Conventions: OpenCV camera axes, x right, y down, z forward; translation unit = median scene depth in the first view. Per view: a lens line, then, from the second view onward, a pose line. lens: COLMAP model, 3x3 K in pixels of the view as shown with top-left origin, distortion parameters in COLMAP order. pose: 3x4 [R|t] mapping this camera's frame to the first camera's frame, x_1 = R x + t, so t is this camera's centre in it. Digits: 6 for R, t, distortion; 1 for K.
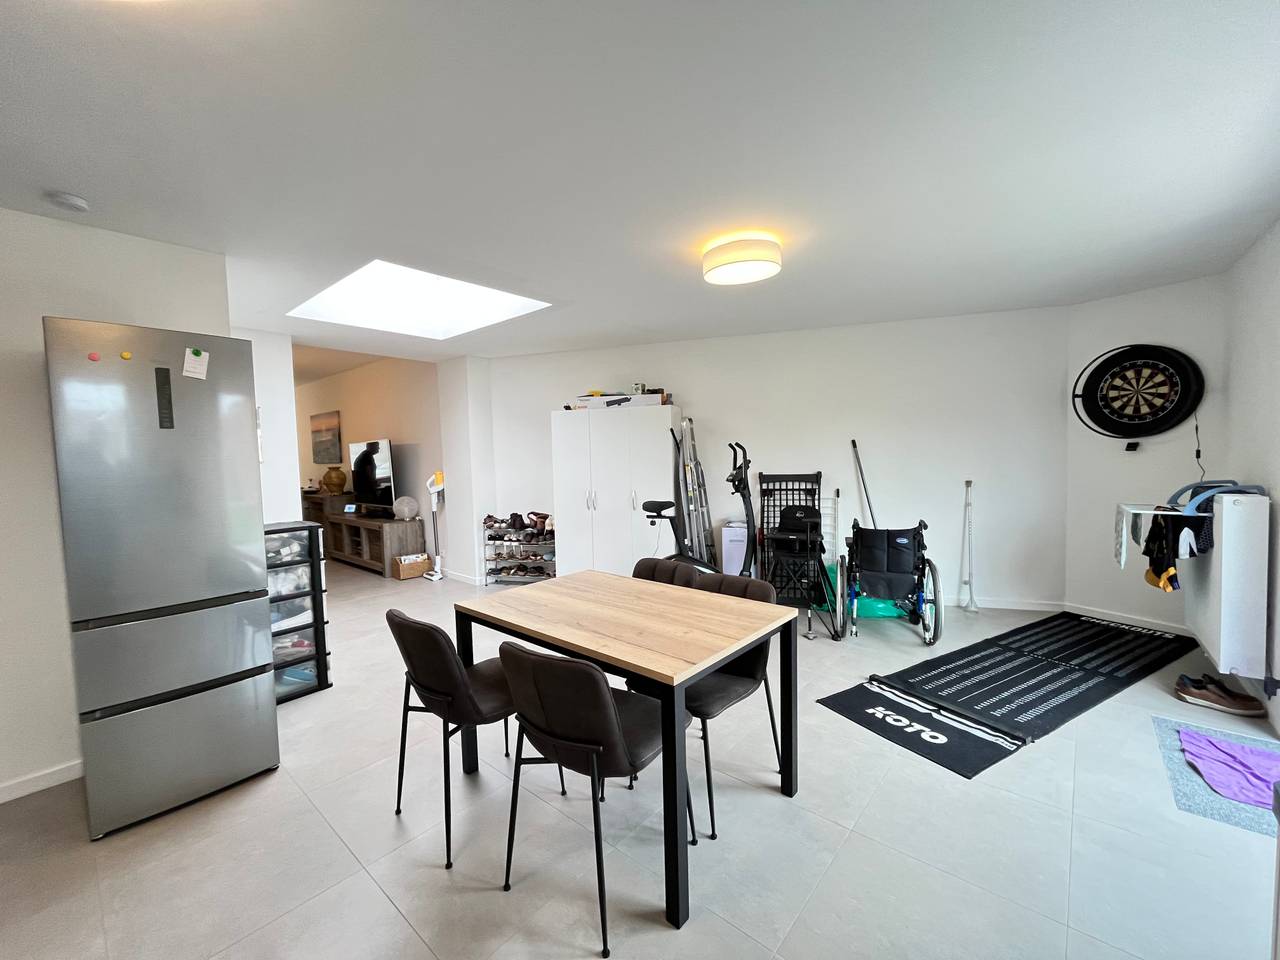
lens RADIAL K [[518.5, 0, 636.6], [0, 518.5, 485.2], [0, 0, 1]] dist [0.002481, 0.000411]
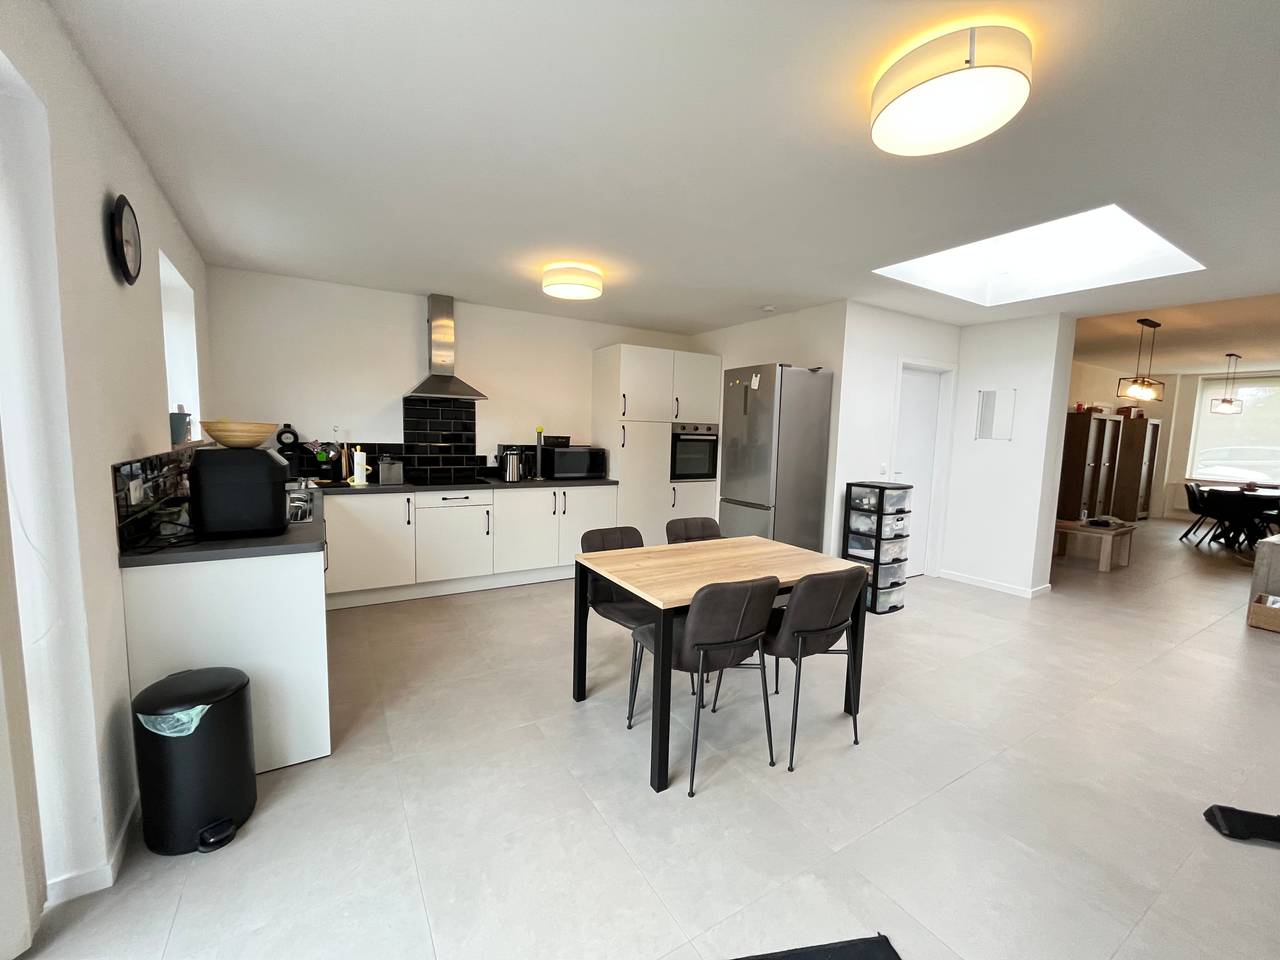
lens RADIAL K [[518.5, 0, 636.6], [0, 518.5, 485.2], [0, 0, 1]] dist [0.002481, 0.000411]
pose [[-0.299762, 0.113758, -0.947207, 0.798906], [-0.068723, 0.987711, 0.140371, -0.066063], [0.951536, 0.107173, -0.288260, 0.807796]]
